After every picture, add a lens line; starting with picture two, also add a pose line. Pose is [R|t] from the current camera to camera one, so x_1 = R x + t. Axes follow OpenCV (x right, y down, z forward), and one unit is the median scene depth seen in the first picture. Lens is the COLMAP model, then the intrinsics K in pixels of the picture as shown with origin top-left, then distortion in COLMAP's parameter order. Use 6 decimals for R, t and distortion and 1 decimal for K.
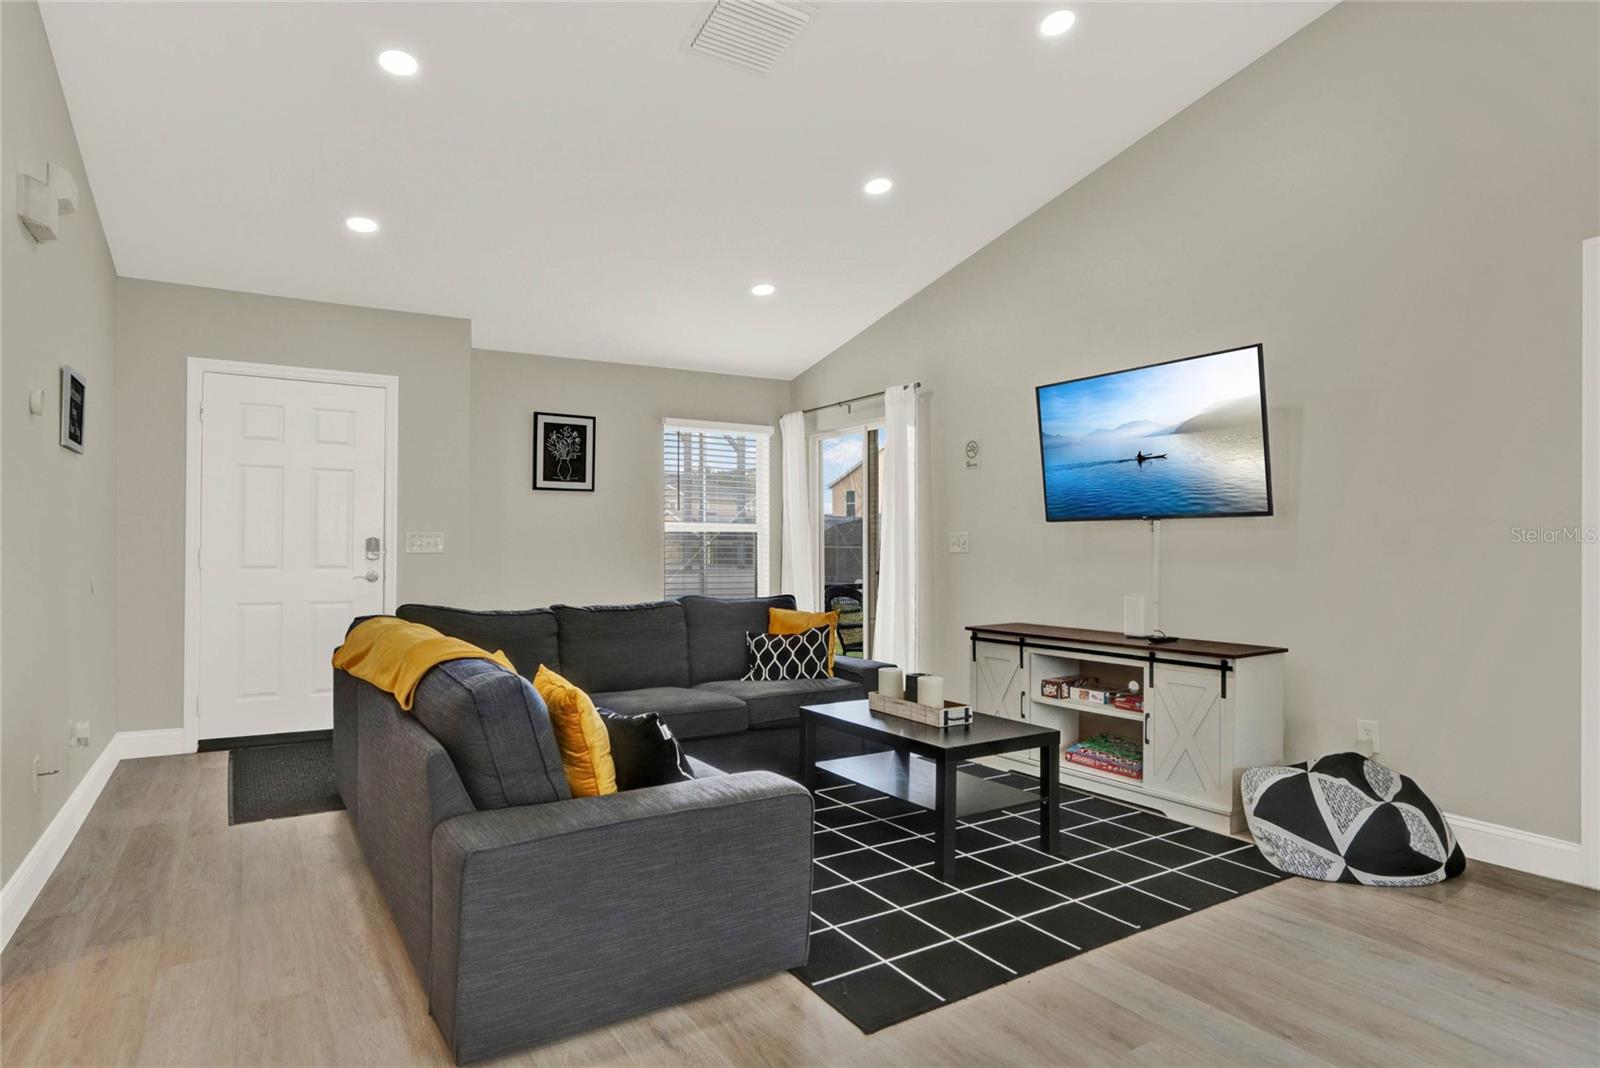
lens RADIAL K [[898.8, 0, 788.8], [0, 898.8, 535.1], [0, 0, 1]] dist [-0.023455, -0.000066]
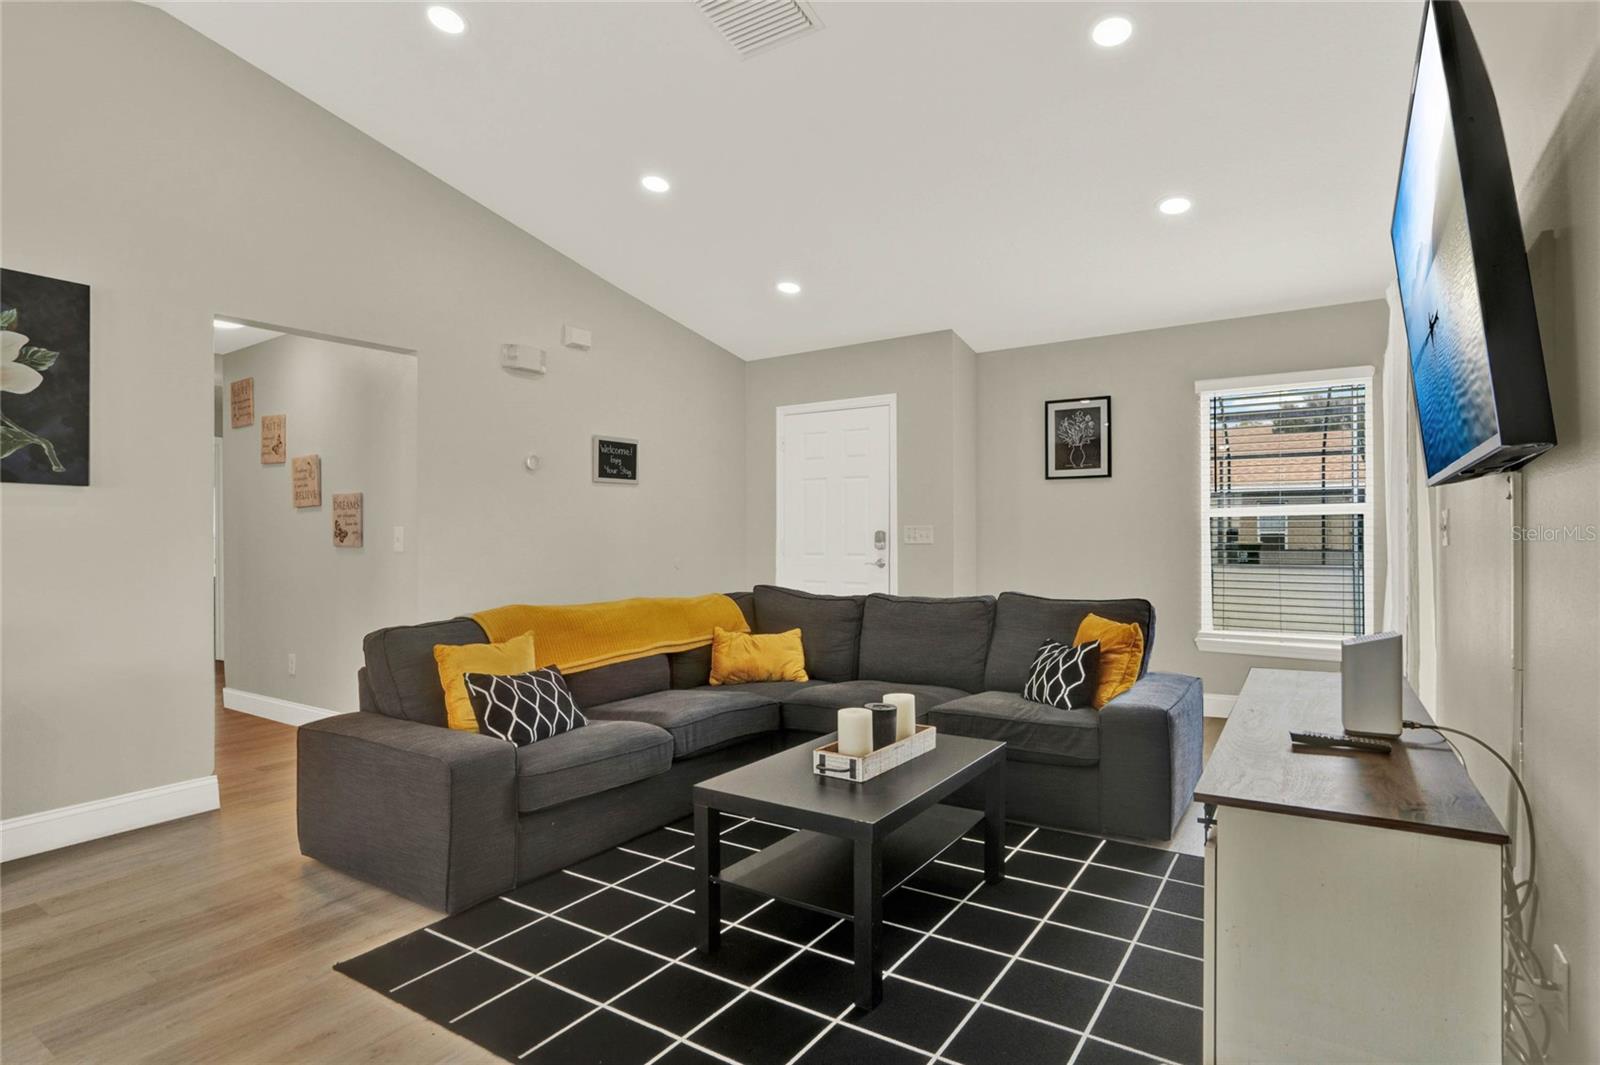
lens RADIAL K [[819.9, 0, 802.9], [0, 819.9, 541.8], [0, 0, 1]] dist [-0.031996, 0.000535]
pose [[0.423845, -0.000114, -0.905735, 0.421711], [0.018104, 0.999801, 0.008346, 0.005598], [0.905554, -0.019934, 0.423763, 0.370042]]
